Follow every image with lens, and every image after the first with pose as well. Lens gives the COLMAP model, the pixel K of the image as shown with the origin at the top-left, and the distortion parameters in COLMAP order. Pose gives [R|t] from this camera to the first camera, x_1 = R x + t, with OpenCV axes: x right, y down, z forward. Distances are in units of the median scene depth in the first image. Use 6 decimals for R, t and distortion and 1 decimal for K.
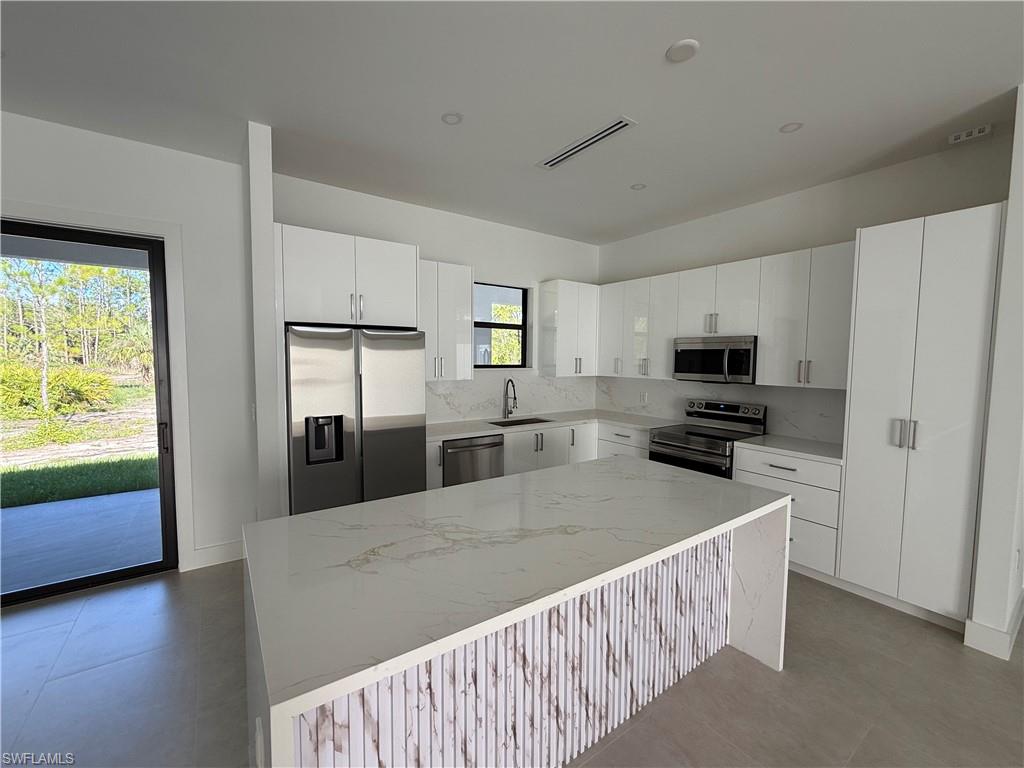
lens RADIAL K [[423.2, 0, 511.6], [0, 423.2, 382.2], [0, 0, 1]] dist [-0.000326, 0.000027]
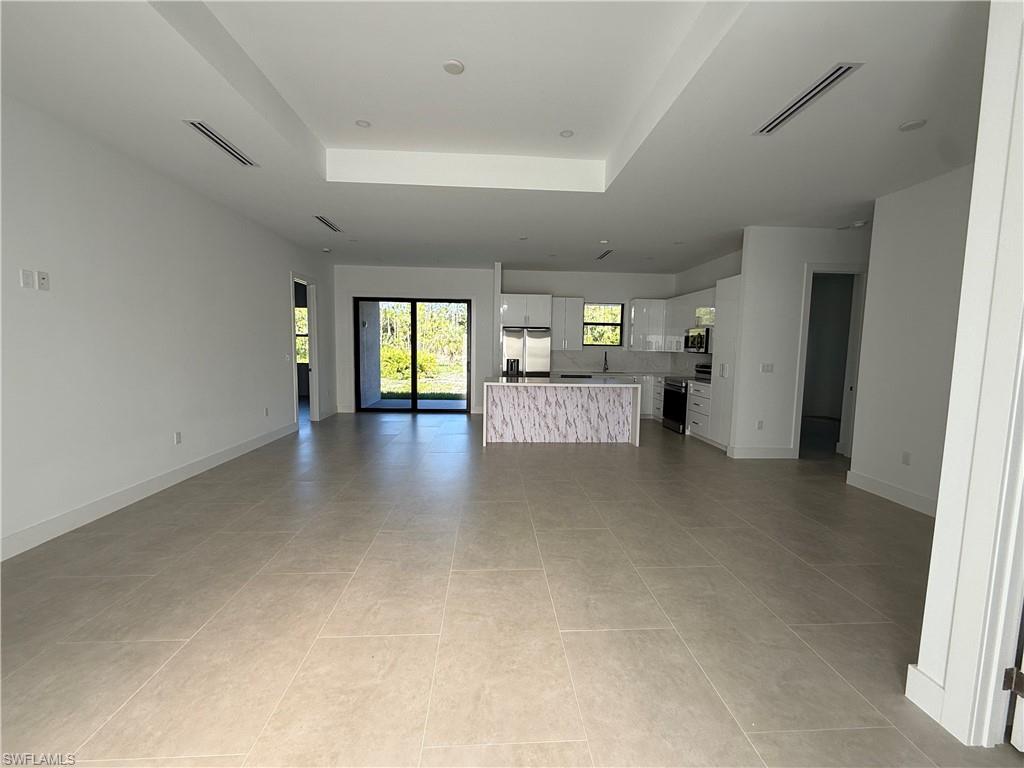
lens RADIAL K [[423.2, 0, 514.0], [0, 423.2, 385.9], [0, 0, 1]] dist [-0.000326, 0.000027]
pose [[0.846578, 0.057434, -0.529157, 0.672336], [-0.043391, 0.998299, 0.038935, 0.093092], [0.530493, -0.010001, 0.847630, -0.883770]]
